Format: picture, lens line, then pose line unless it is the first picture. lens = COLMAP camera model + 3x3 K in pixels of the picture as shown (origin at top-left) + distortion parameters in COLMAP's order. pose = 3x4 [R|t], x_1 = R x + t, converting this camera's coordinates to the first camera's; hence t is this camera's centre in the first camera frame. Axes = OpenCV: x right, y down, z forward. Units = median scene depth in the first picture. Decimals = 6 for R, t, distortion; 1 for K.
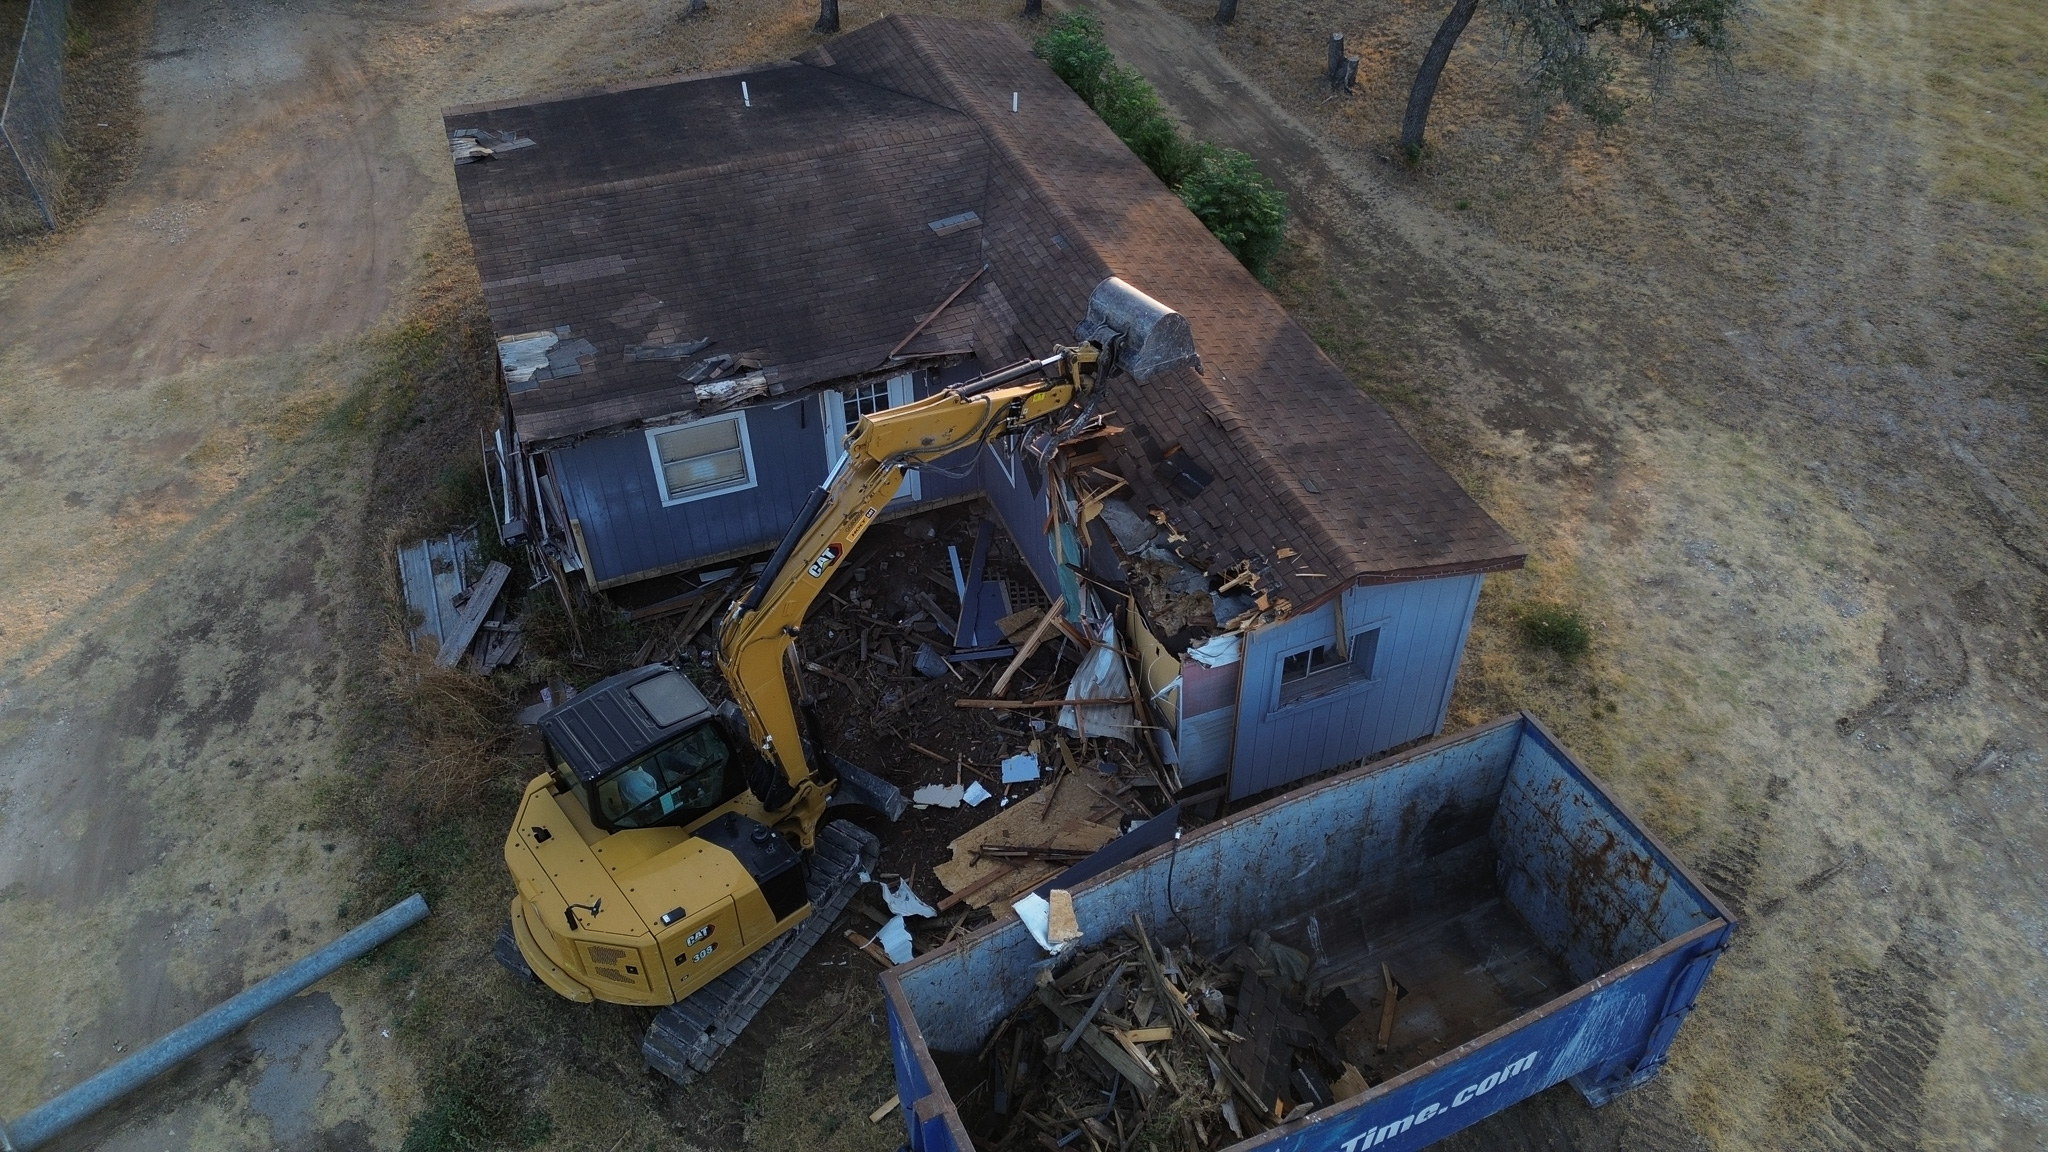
lens RADIAL K [[1444.6, 0, 1022.3], [0, 1444.6, 566.7], [0, 0, 1]] dist [0.067029, -0.070590]
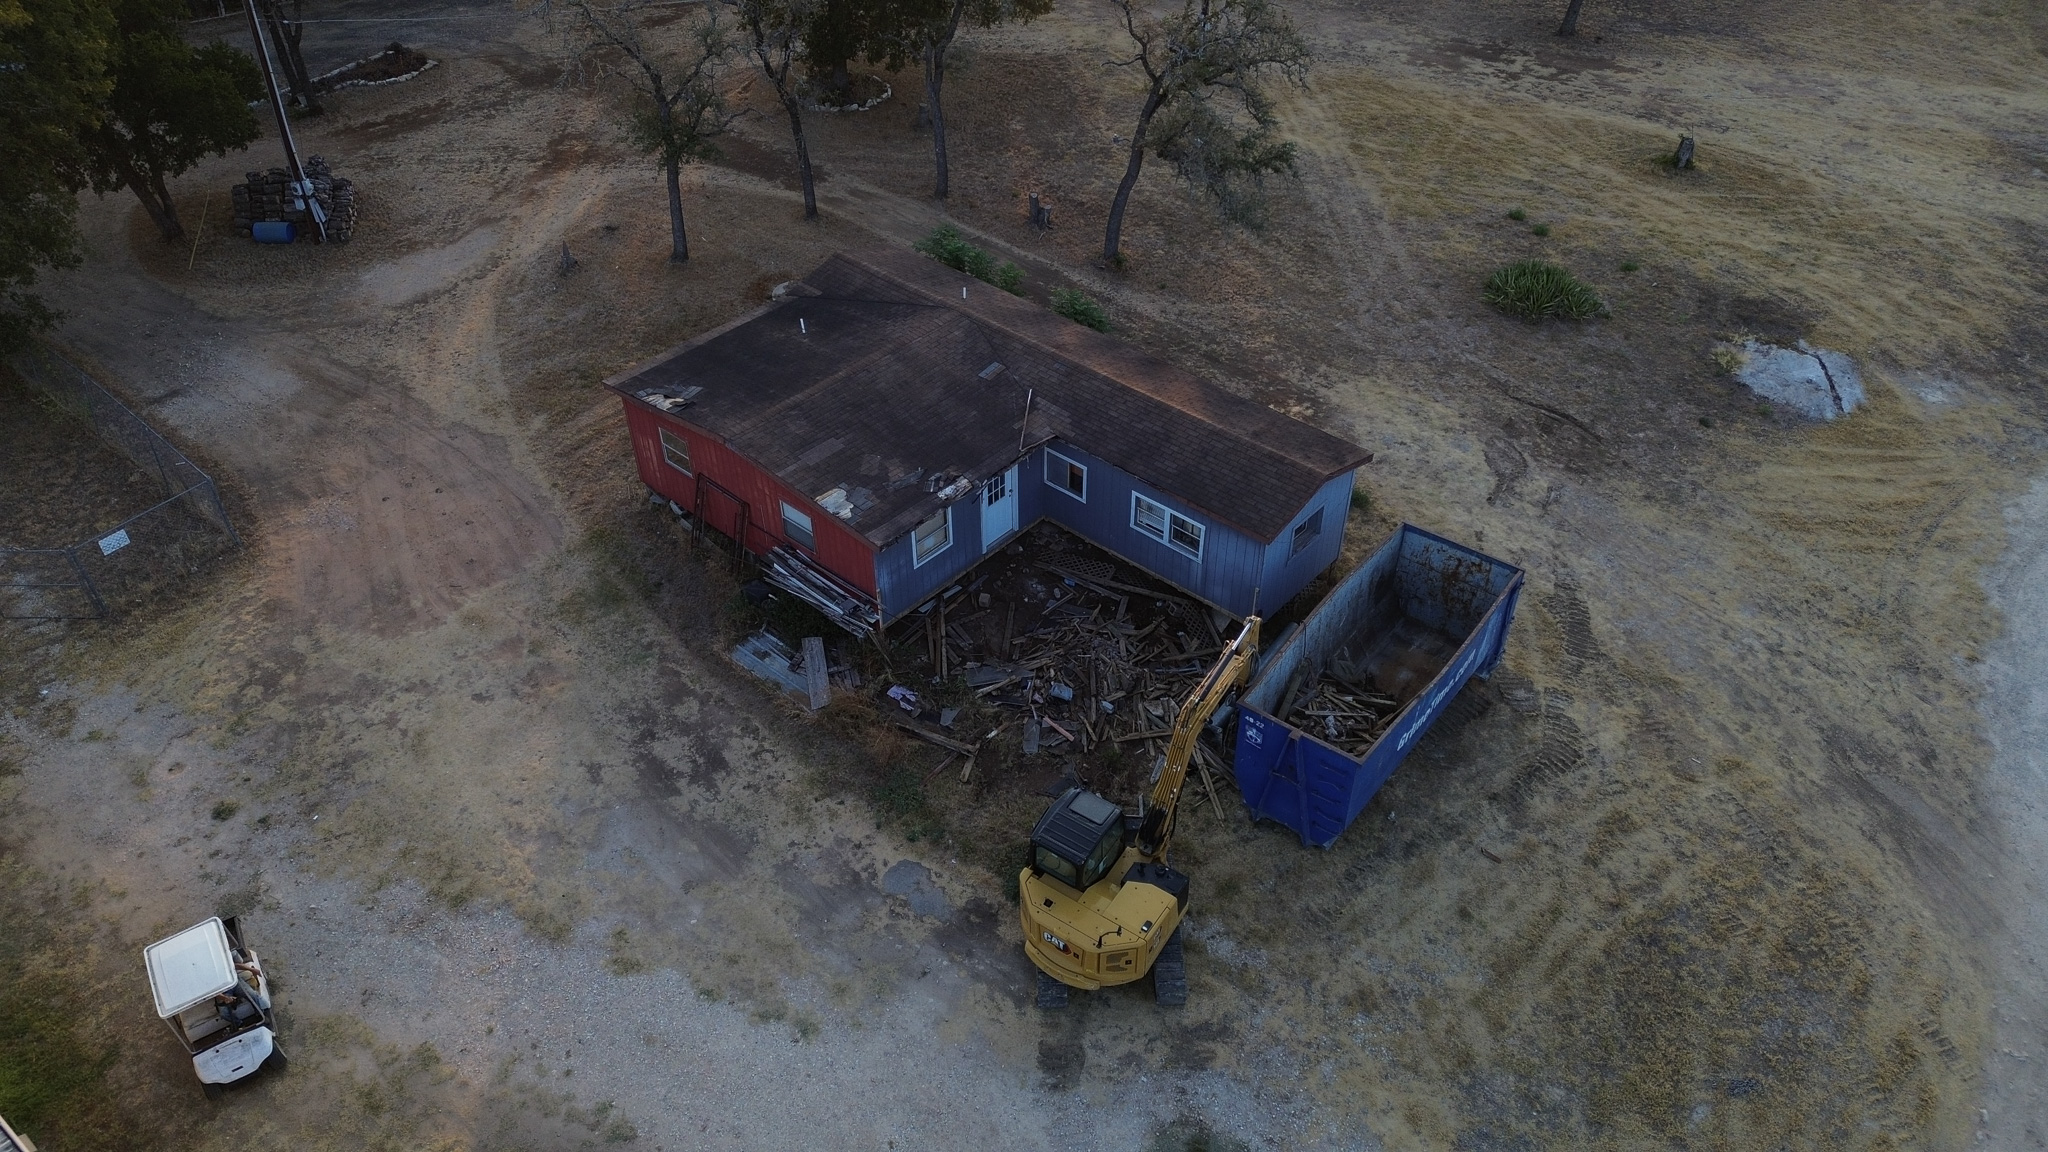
lens RADIAL K [[1437.7, 0, 1021.3], [0, 1437.7, 572.3], [0, 0, 1]] dist [0.076225, -0.077970]
pose [[0.890880, -0.292073, 0.347889, -0.704466], [0.303985, 0.952441, 0.021181, -0.035129], [-0.337530, 0.086883, 0.937296, -0.617651]]
